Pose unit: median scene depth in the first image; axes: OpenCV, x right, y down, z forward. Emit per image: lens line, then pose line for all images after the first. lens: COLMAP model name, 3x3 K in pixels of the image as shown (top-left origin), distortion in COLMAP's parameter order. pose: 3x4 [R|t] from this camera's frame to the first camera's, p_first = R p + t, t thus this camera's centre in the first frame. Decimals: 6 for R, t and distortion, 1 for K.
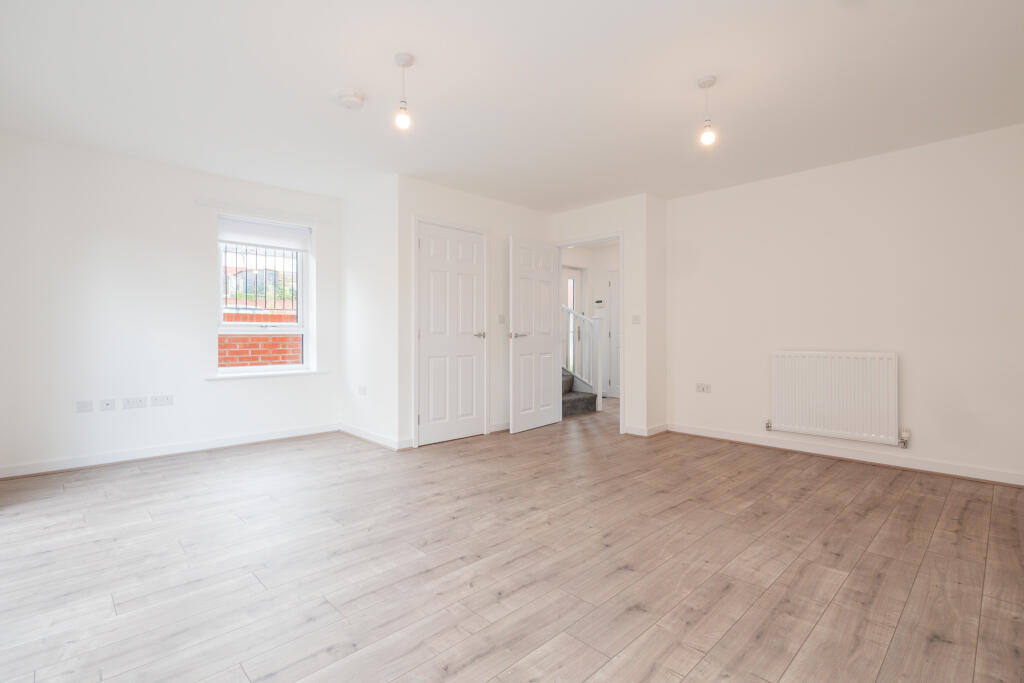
lens RADIAL K [[475.1, 0, 504.9], [0, 475.1, 338.3], [0, 0, 1]] dist [0.001115, -0.000244]
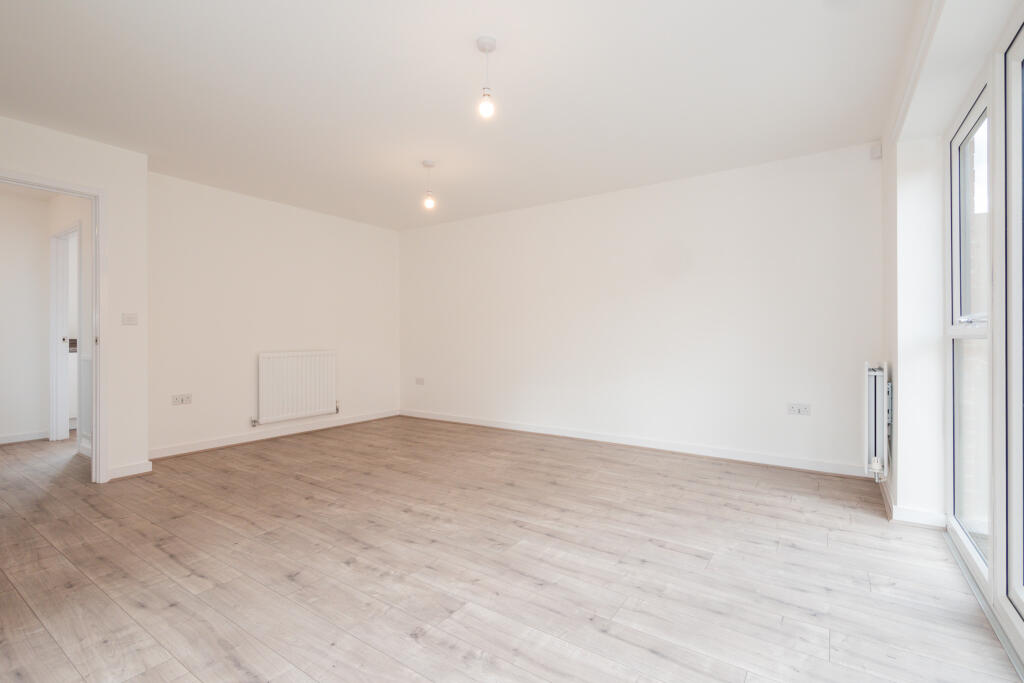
lens RADIAL K [[475.1, 0, 504.9], [0, 475.1, 338.3], [0, 0, 1]] dist [0.001115, -0.000244]
pose [[-0.202353, -0.001255, 0.979312, -1.001576], [0.009369, 0.999951, 0.003217, -0.012665], [-0.979268, 0.009826, -0.202331, 1.020910]]
